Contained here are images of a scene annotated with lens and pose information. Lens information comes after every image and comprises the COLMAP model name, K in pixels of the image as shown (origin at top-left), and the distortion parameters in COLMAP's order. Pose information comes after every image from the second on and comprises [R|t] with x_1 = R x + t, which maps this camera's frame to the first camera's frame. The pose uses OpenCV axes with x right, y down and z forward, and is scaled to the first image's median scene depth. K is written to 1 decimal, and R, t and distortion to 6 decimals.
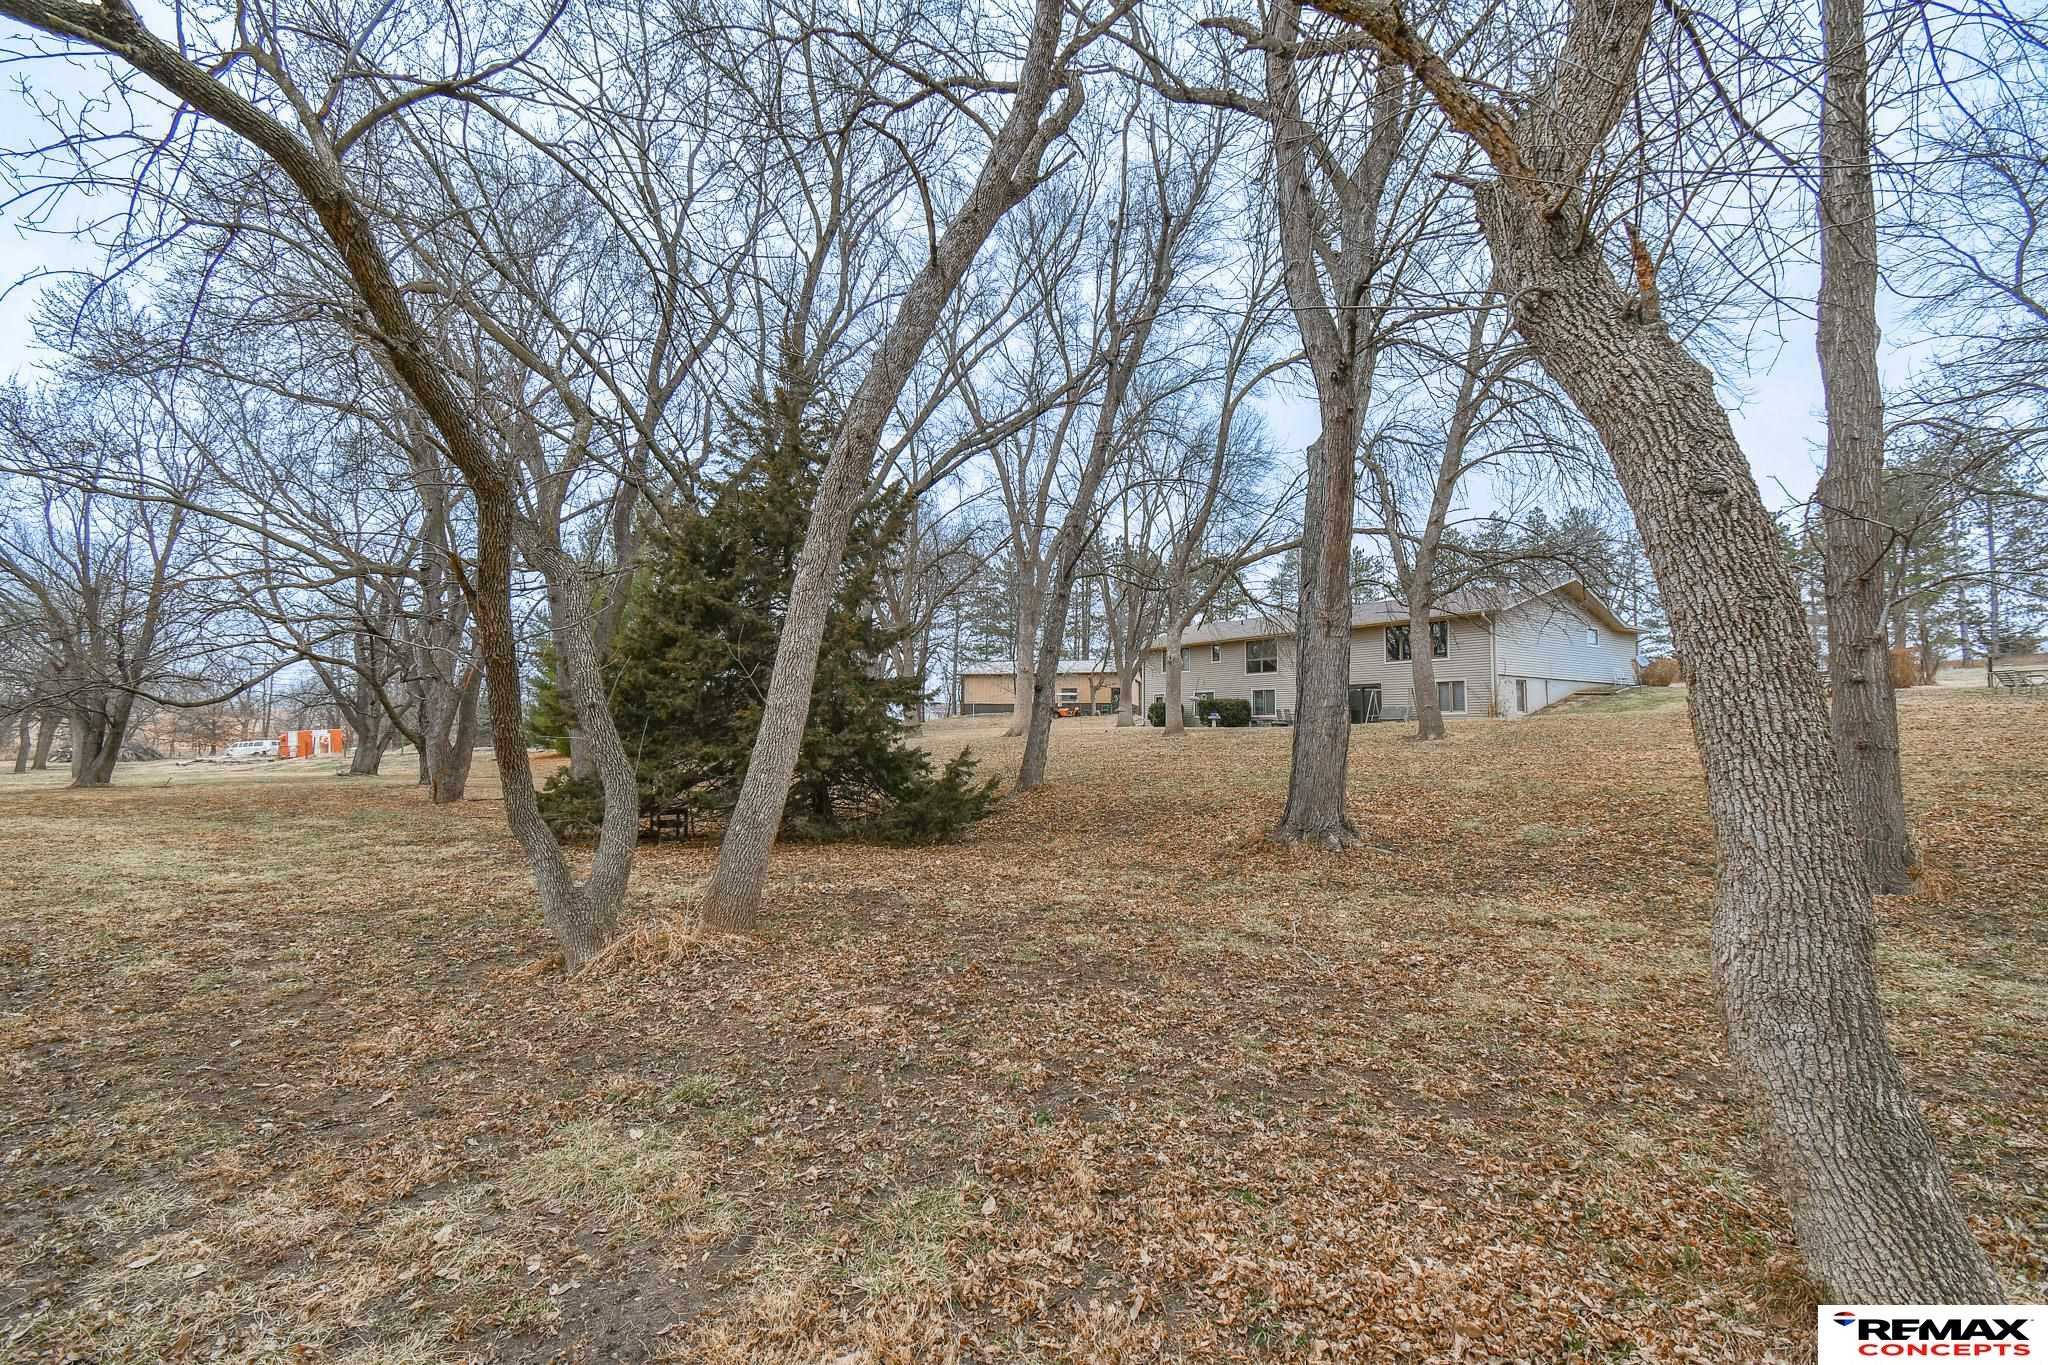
lens RADIAL K [[888.6, 0, 1033.9], [0, 888.6, 685.2], [0, 0, 1]] dist [0.045760, -0.028769]
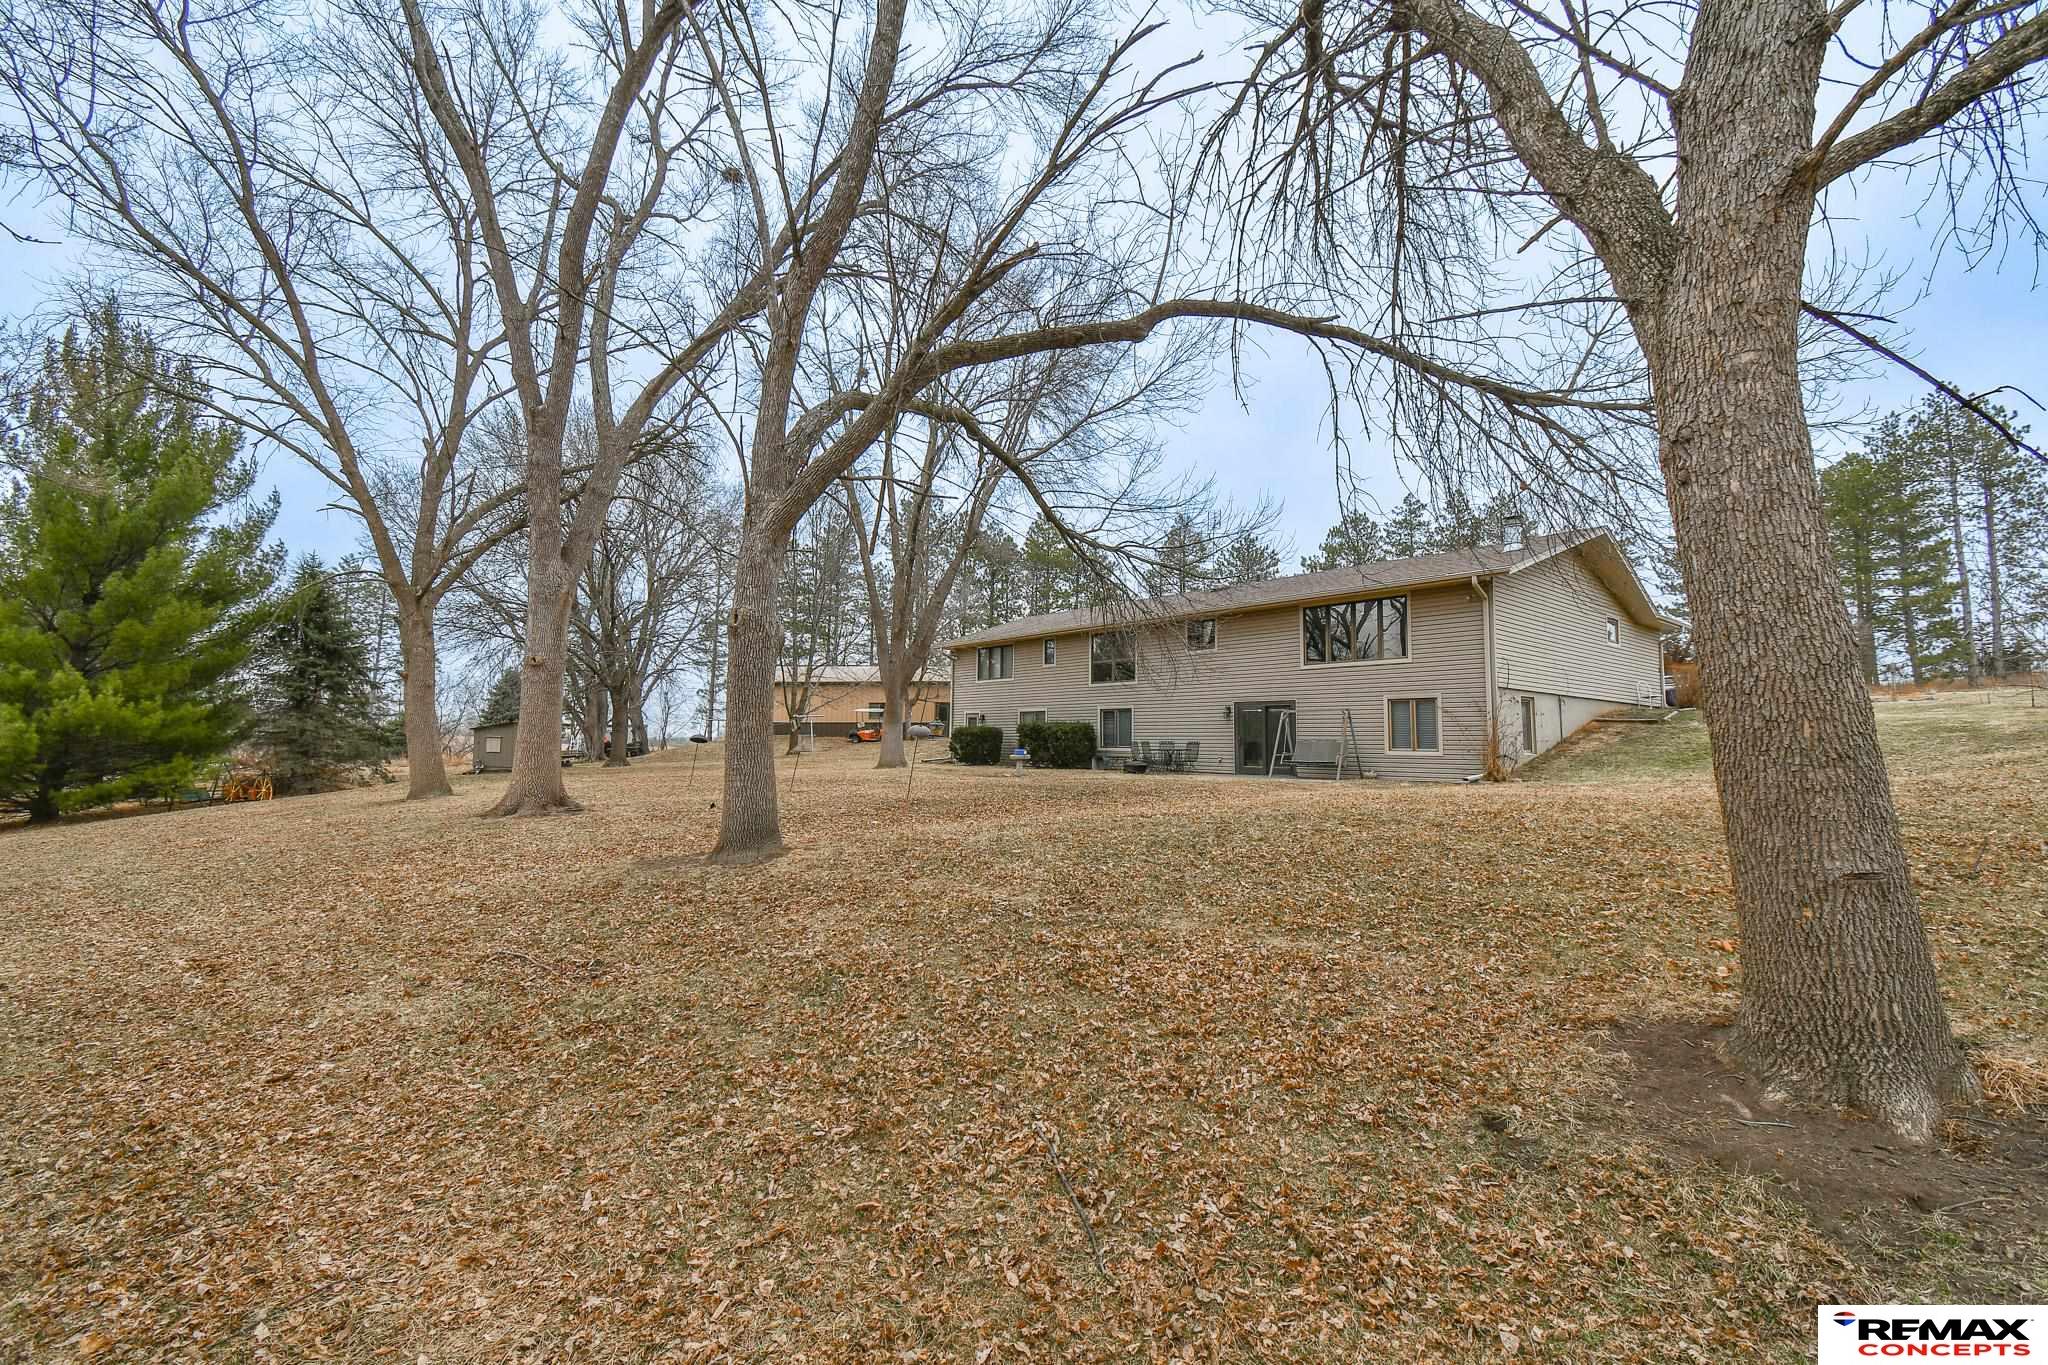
lens RADIAL K [[888.6, 0, 1033.9], [0, 888.6, 685.2], [0, 0, 1]] dist [0.045760, -0.028769]
pose [[0.993814, 0.010132, 0.110591, 0.133832], [-0.008737, 0.999876, -0.013097, -0.002609], [-0.110710, 0.012050, 0.993780, 0.384914]]
